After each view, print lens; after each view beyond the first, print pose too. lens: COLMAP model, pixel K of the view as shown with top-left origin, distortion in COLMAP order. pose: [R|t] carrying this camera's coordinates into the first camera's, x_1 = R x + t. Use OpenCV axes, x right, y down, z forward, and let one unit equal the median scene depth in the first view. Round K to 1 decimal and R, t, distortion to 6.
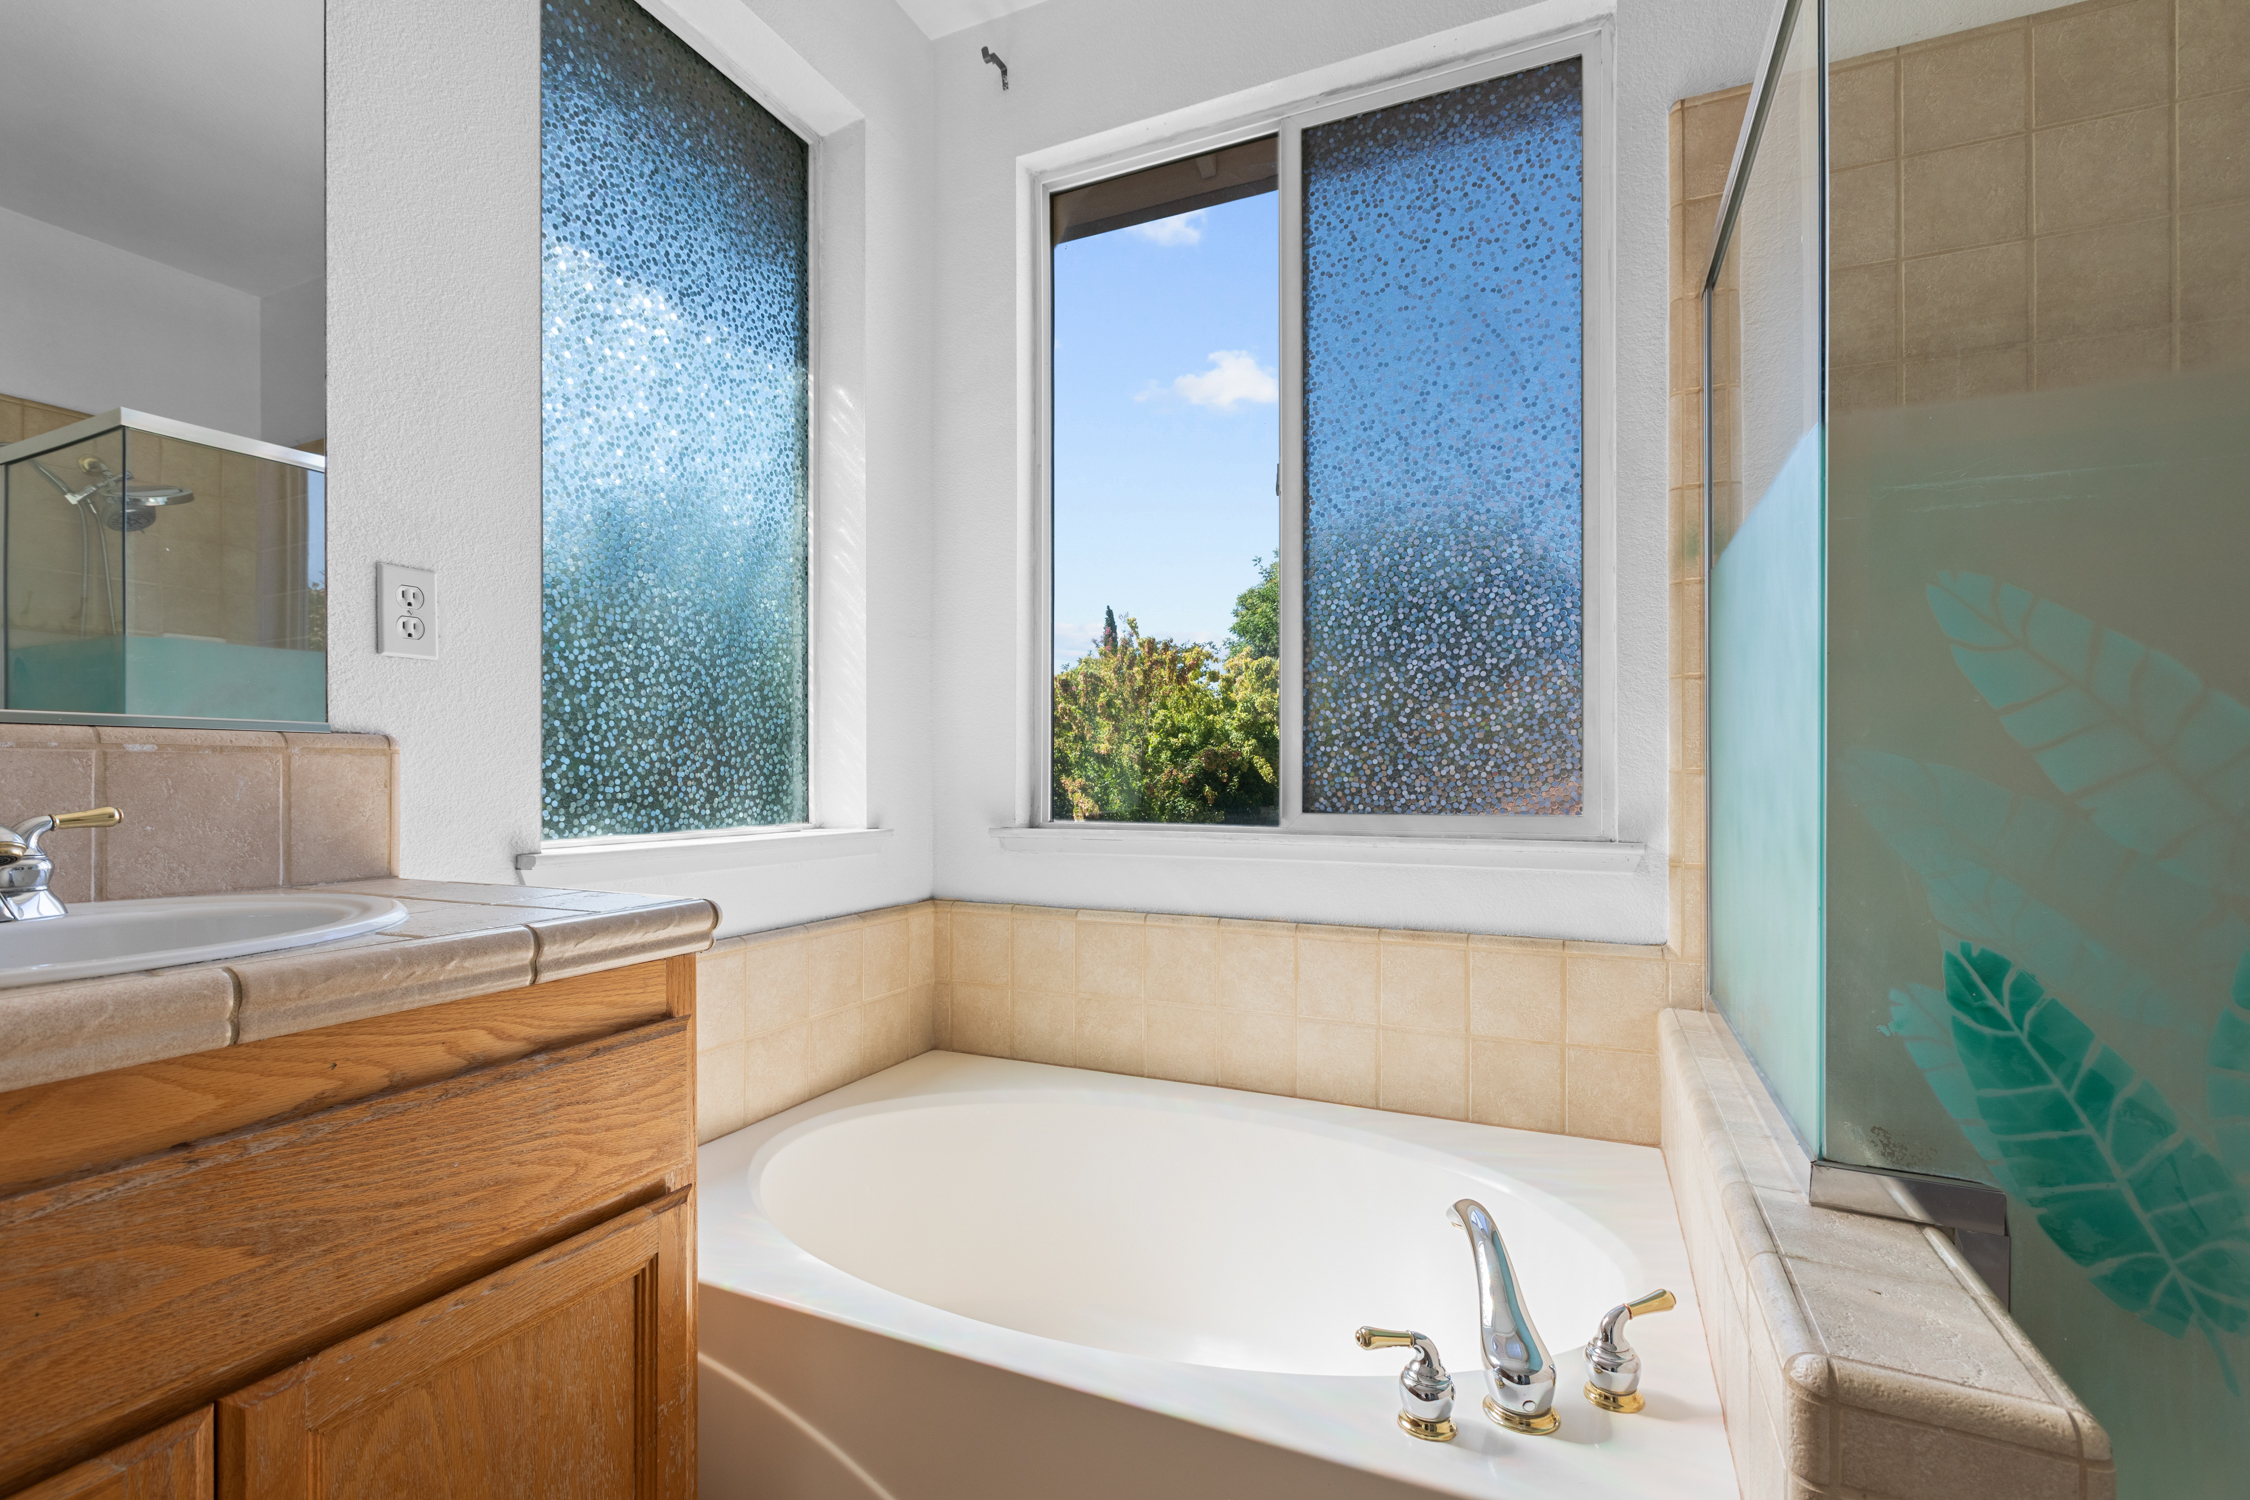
lens RADIAL K [[1010.3, 0, 1116.3], [0, 1010.3, 773.2], [0, 0, 1]] dist [0.000177, -0.001802]
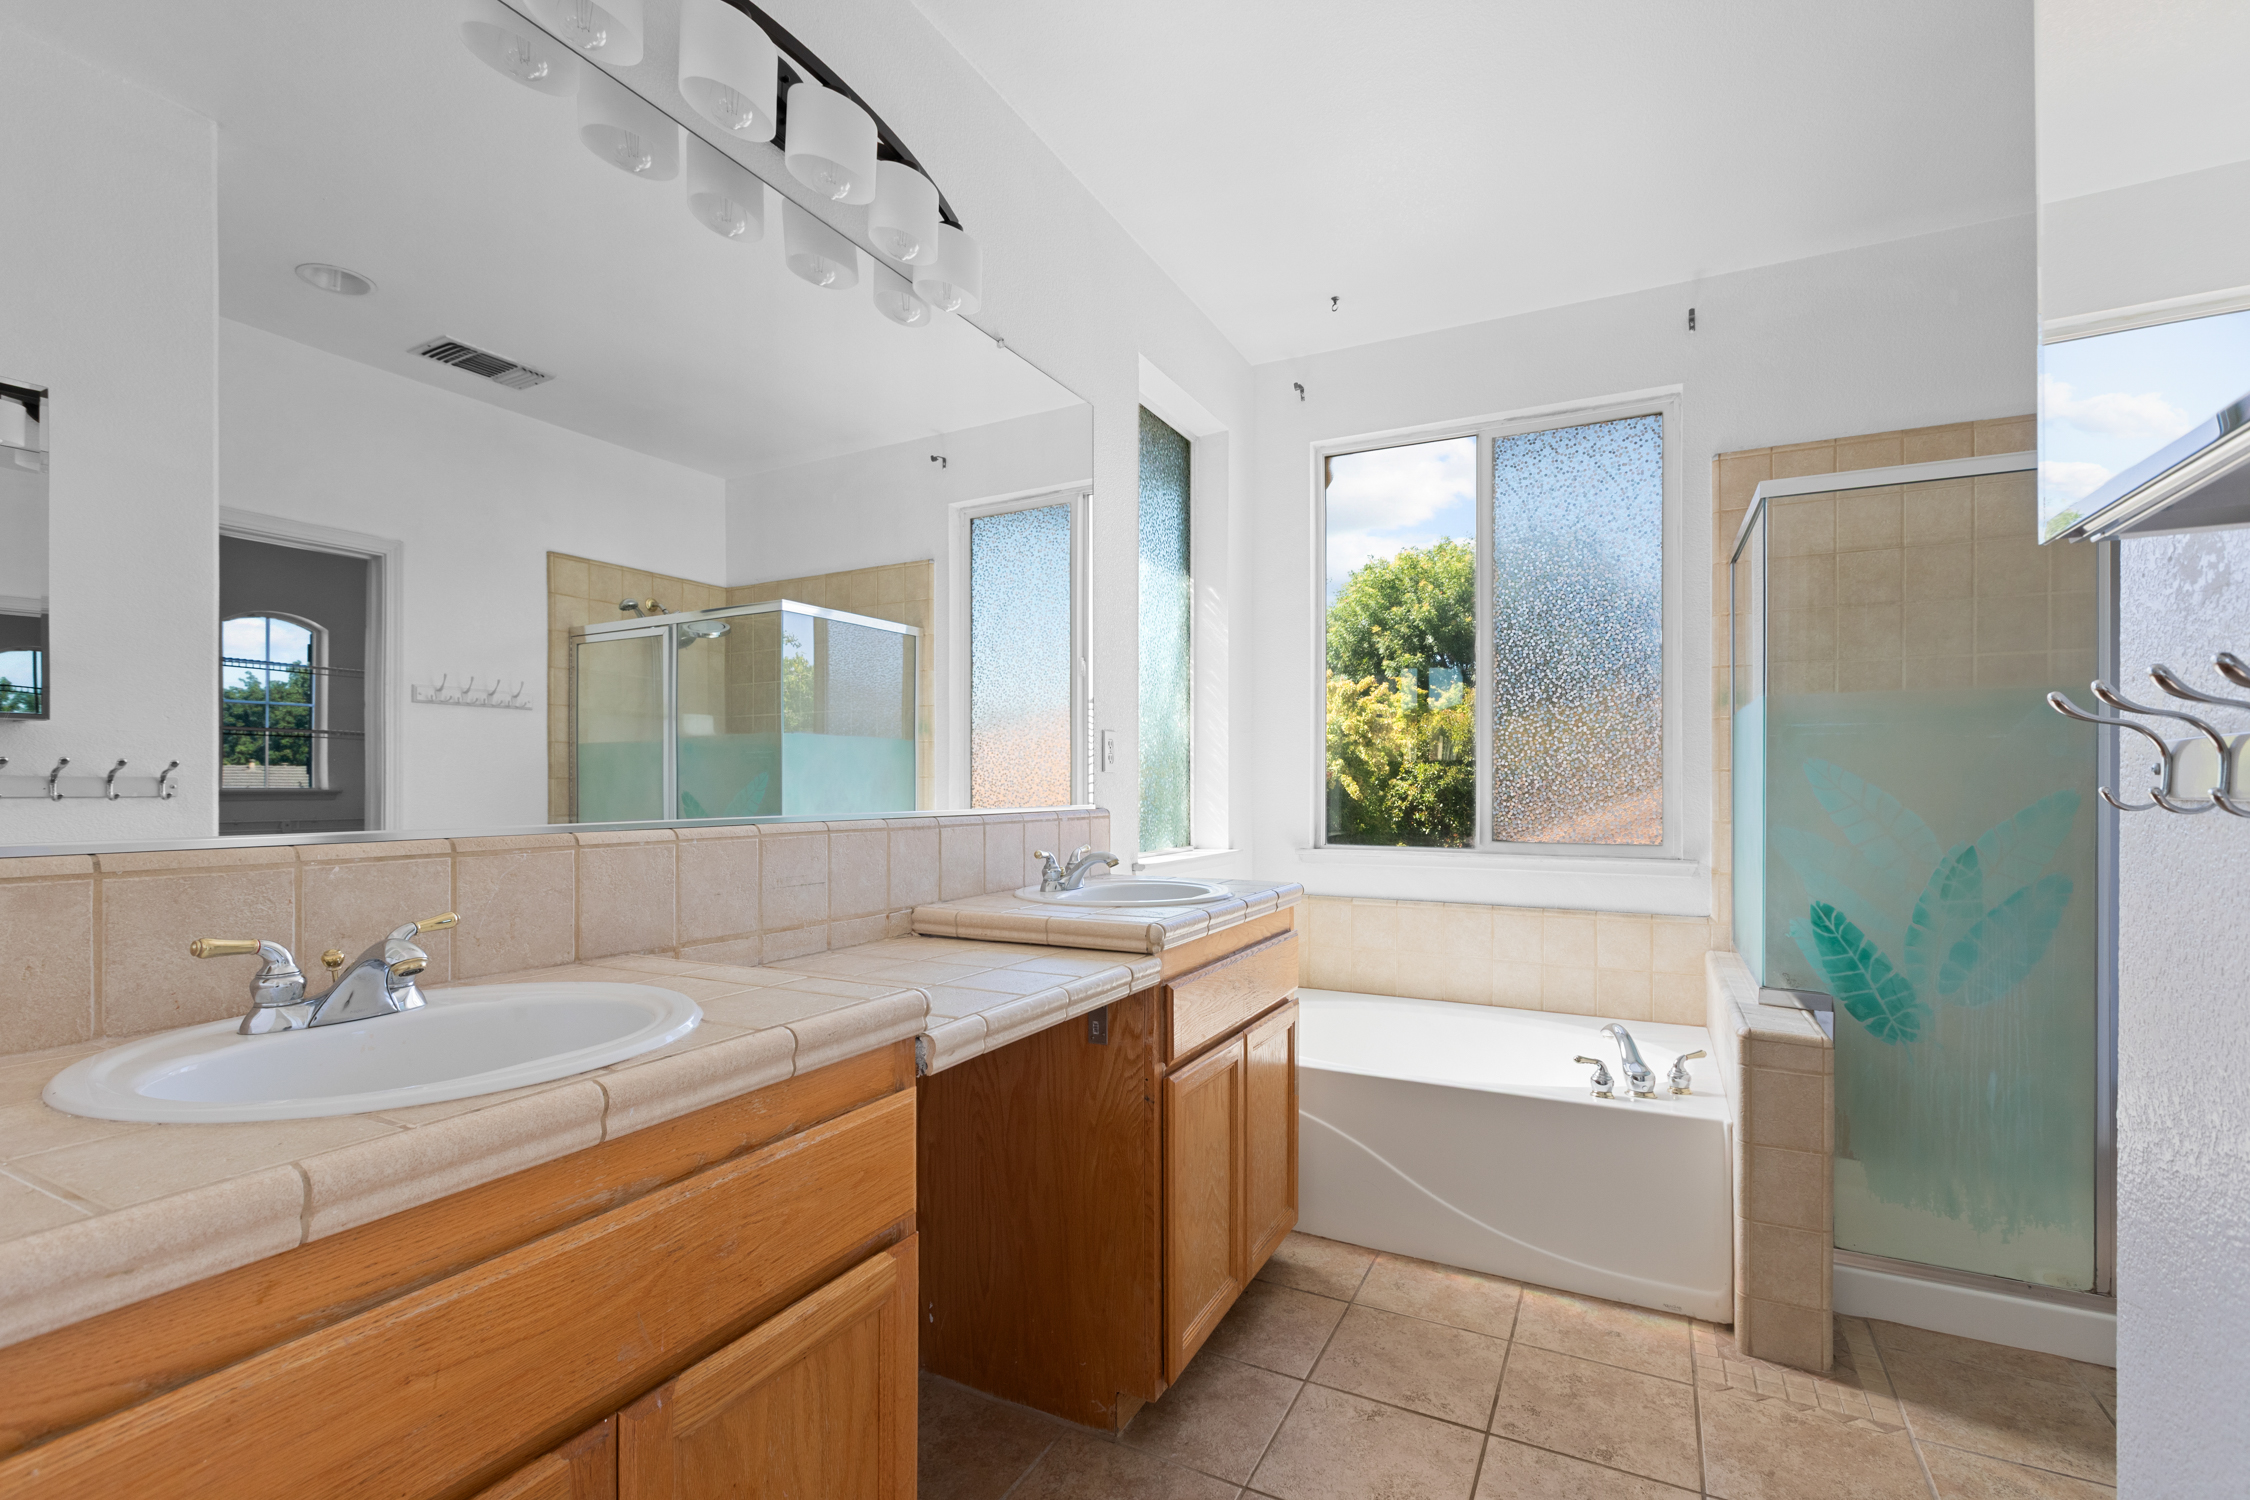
lens RADIAL K [[1010.3, 0, 1118.3], [0, 1010.3, 783.3], [0, 0, 1]] dist [0.000177, -0.001802]
pose [[0.998670, 0.000951, -0.051540, -0.749296], [-0.000968, 0.999999, -0.000314, -0.120527], [0.051539, 0.000363, 0.998671, -1.532657]]
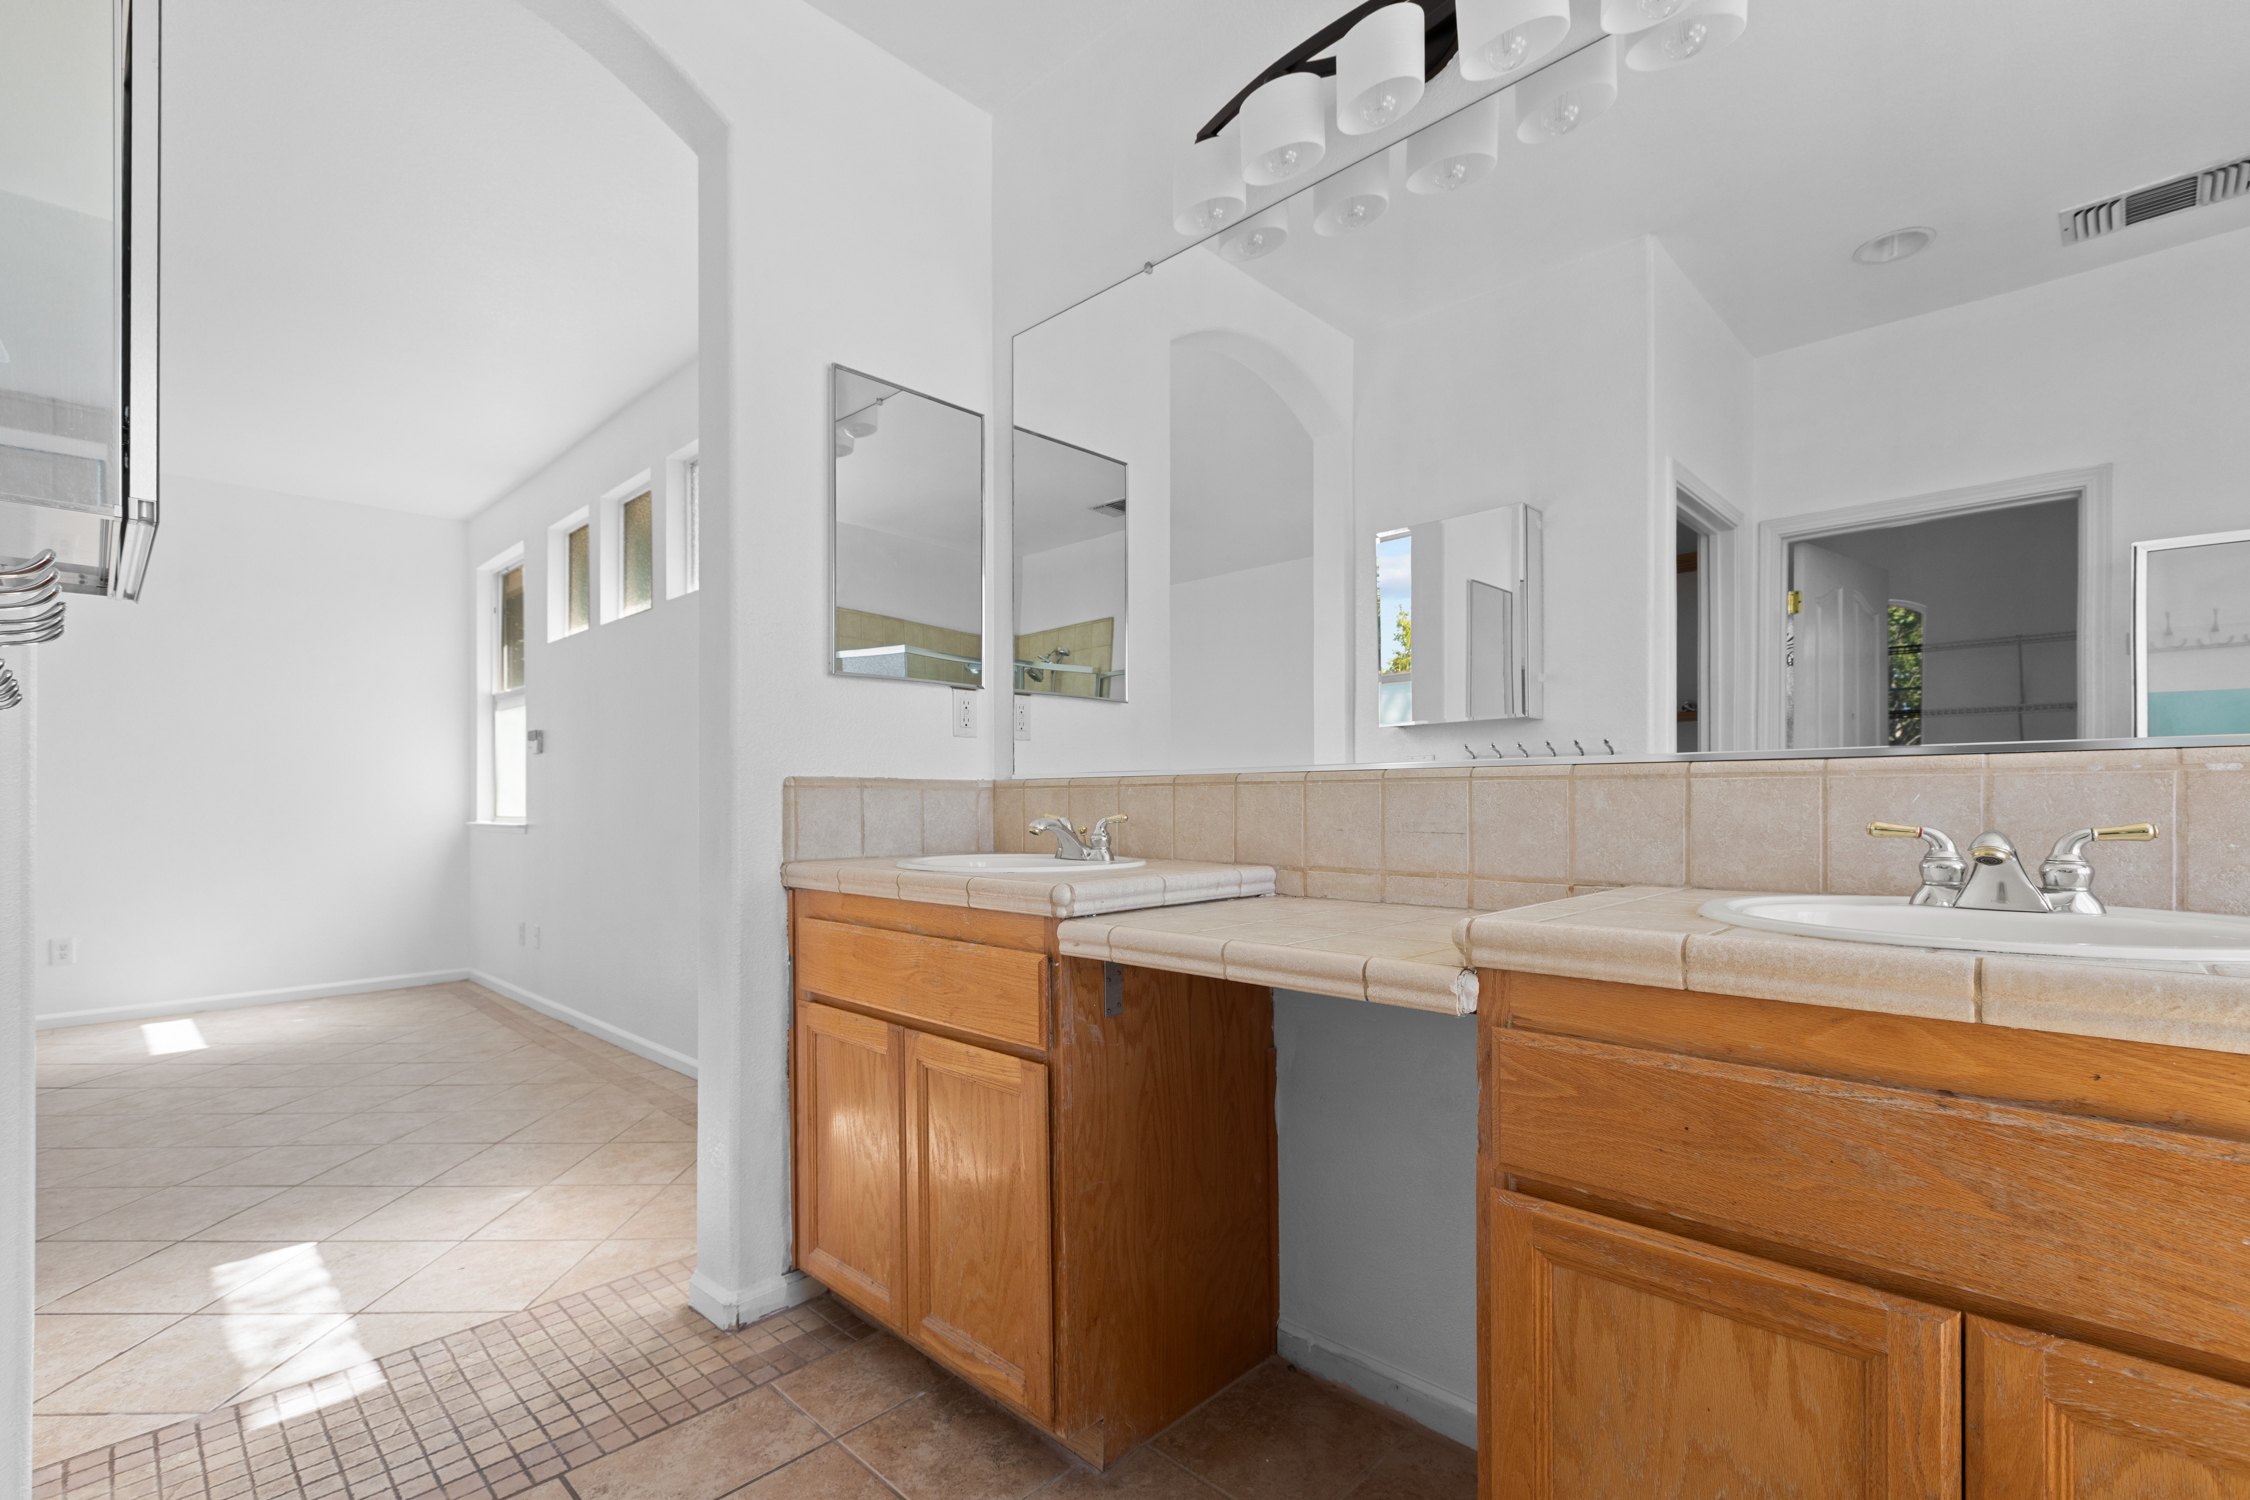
lens RADIAL K [[1010.3, 0, 1124.3], [0, 1010.3, 798.8], [0, 0, 1]] dist [0.000177, -0.001802]
pose [[-0.335251, 0.002848, -0.942124, 0.396322], [0.008129, 0.999967, 0.000130, -0.001890], [0.942094, -0.007615, -0.335263, 0.310283]]
